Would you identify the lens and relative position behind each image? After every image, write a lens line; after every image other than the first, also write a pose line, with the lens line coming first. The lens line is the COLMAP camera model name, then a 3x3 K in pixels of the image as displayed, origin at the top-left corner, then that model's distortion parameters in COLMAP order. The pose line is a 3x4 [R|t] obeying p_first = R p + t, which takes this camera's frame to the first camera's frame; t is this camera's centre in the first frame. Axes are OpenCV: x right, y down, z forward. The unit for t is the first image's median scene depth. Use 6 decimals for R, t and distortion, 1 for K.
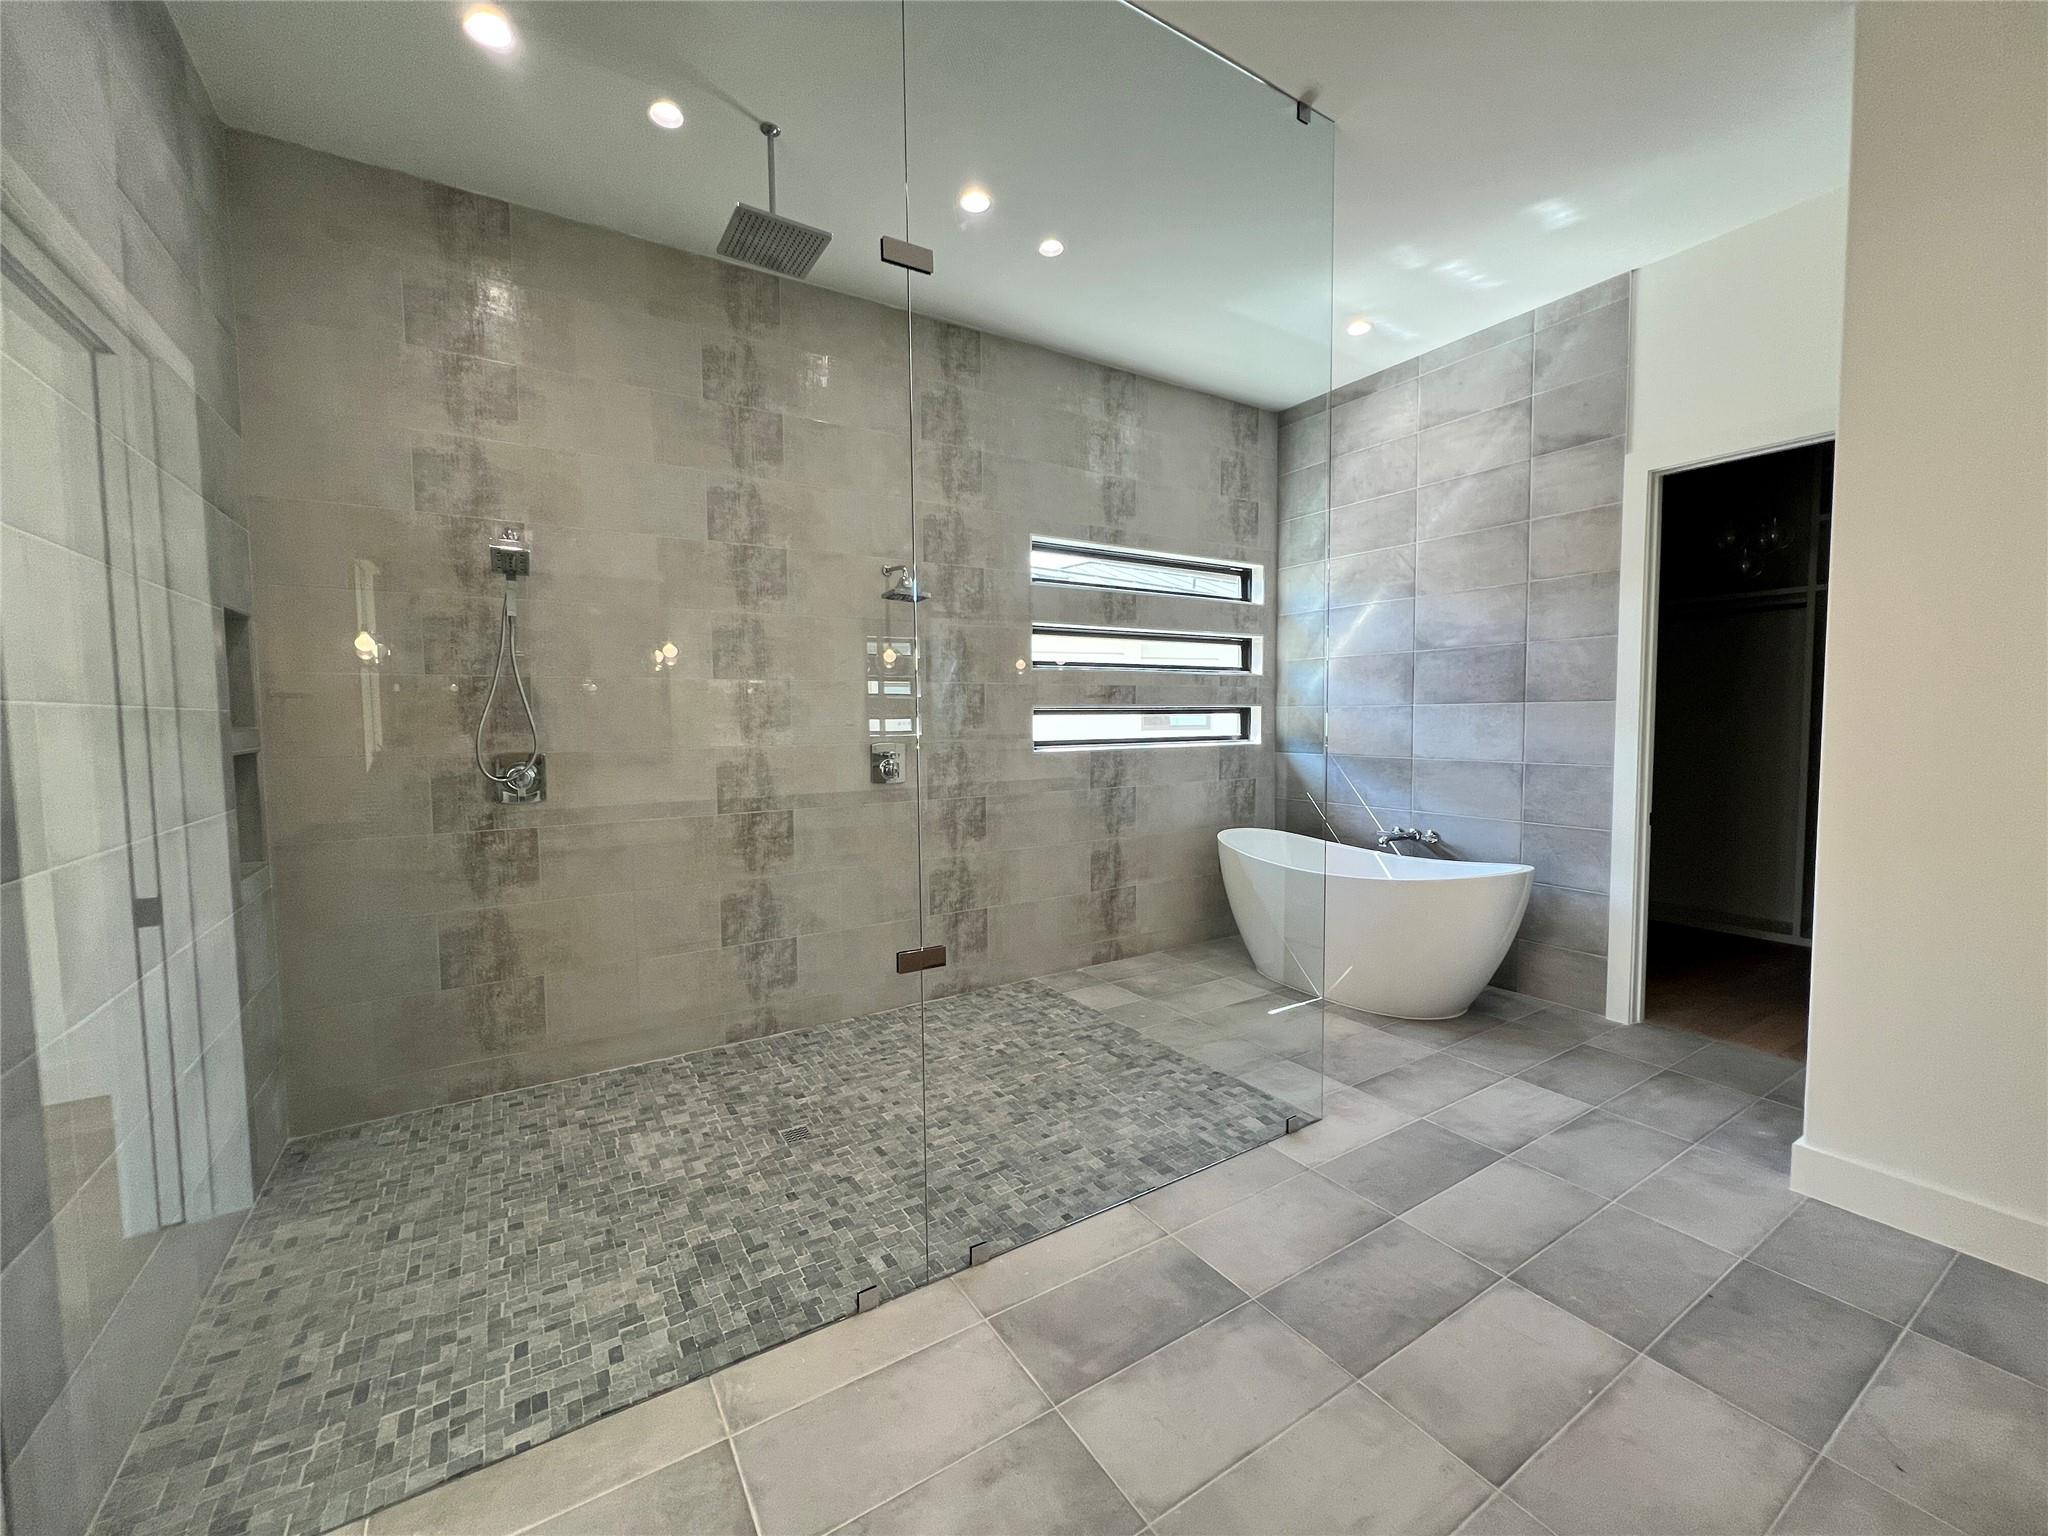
lens RADIAL K [[819.8, 0, 1025.2], [0, 819.8, 766.7], [0, 0, 1]] dist [-0.002603, 0.000560]
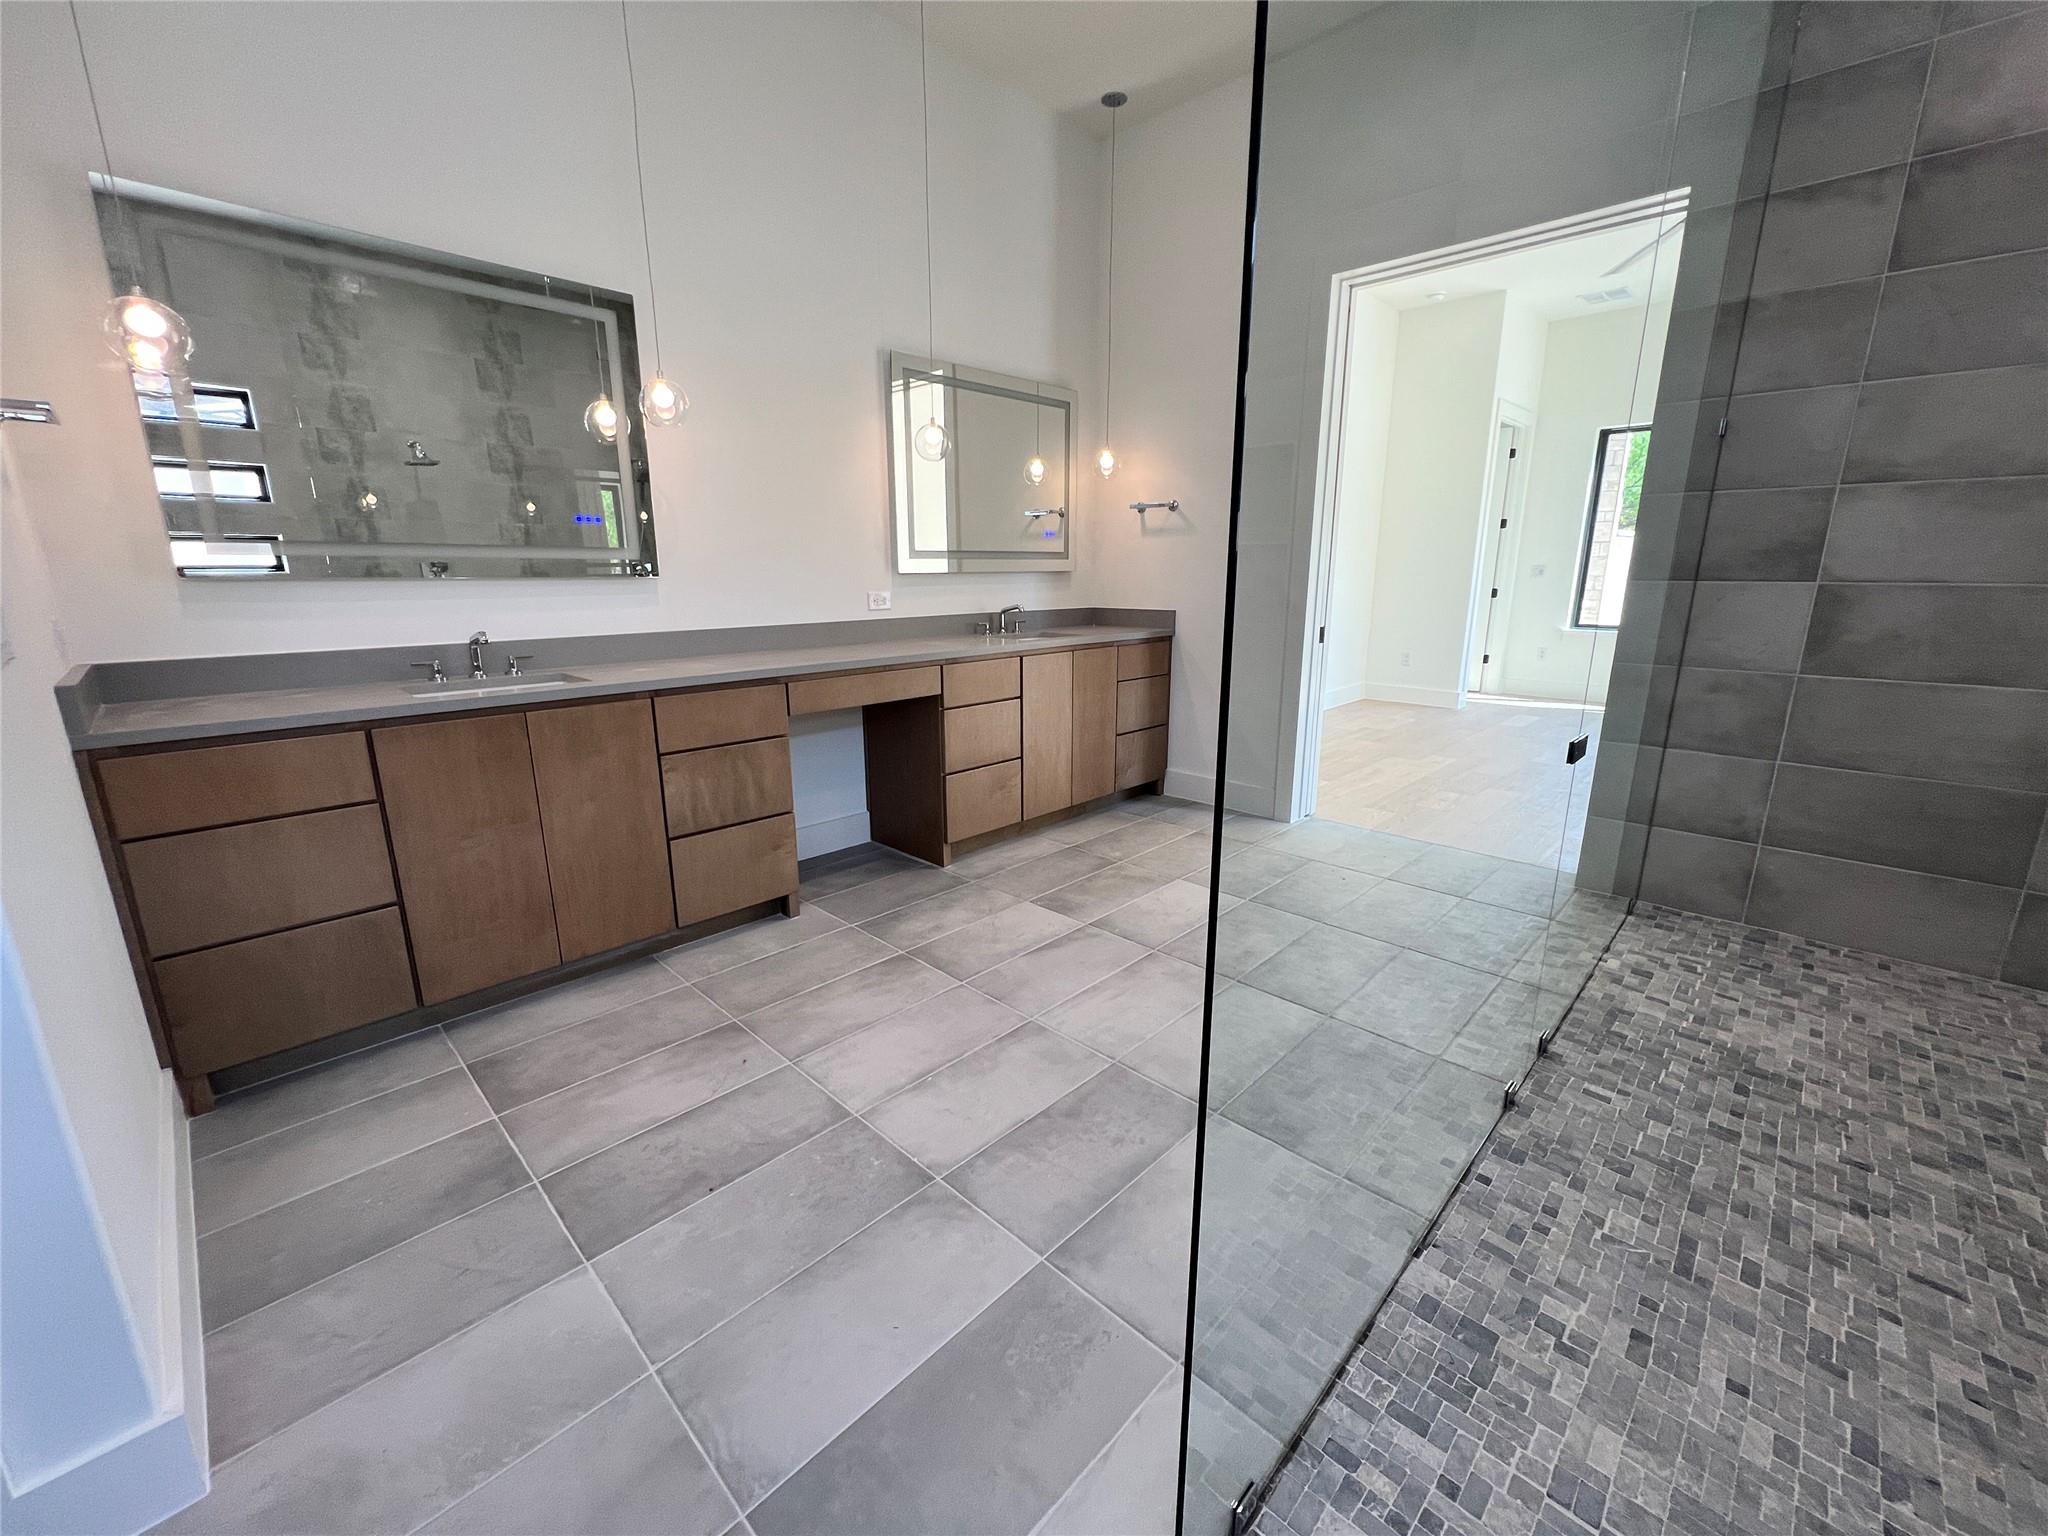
lens RADIAL K [[825.4, 0, 1022.8], [0, 825.4, 765.5], [0, 0, 1]] dist [0.001069, -0.000077]
pose [[-0.972077, 0.066160, -0.225144, 0.642716], [-0.003920, 0.954722, 0.297473, -0.016175], [0.234631, 0.290049, -0.927804, 1.617090]]
